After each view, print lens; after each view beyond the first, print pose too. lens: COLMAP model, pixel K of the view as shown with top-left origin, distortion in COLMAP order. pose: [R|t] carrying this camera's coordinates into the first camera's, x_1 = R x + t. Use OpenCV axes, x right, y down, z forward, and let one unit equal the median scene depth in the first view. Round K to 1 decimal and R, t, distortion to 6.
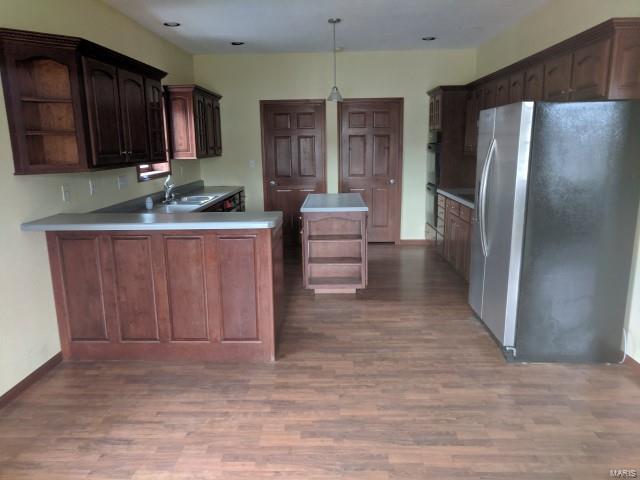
lens RADIAL K [[479.4, 0, 319.3], [0, 479.4, 241.4], [0, 0, 1]] dist [0.007559, 0.013050]
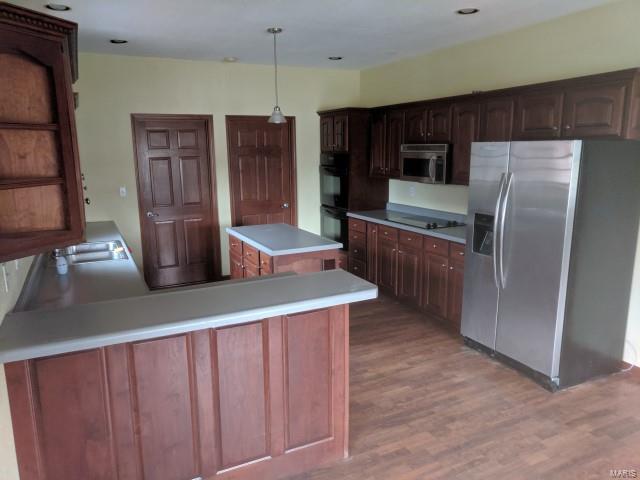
lens RADIAL K [[479.4, 0, 319.6], [0, 479.4, 242.7], [0, 0, 1]] dist [0.007559, 0.013050]
pose [[0.882570, -0.086819, 0.462095, -0.463375], [0.092168, 0.995682, 0.011035, -0.115409], [-0.461058, 0.032851, 0.886762, 0.297697]]
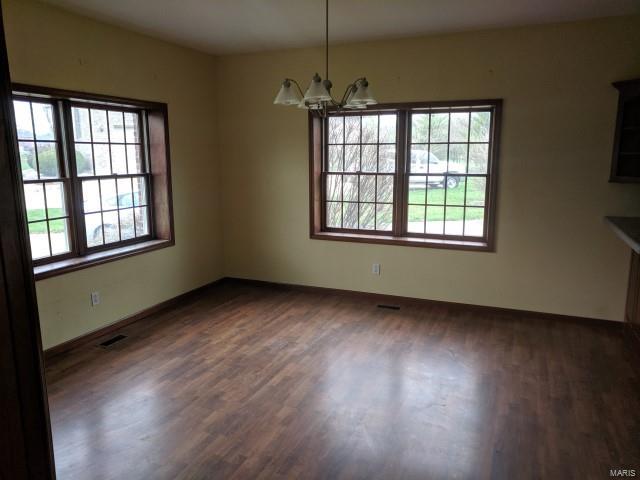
lens RADIAL K [[479.4, 0, 319.6], [0, 479.4, 239.5], [0, 0, 1]] dist [0.007559, 0.013050]
pose [[-0.367513, 0.179366, -0.912558, 0.875424], [-0.174773, 0.950424, 0.257194, -0.165860], [0.913449, 0.254013, -0.317945, 0.608594]]
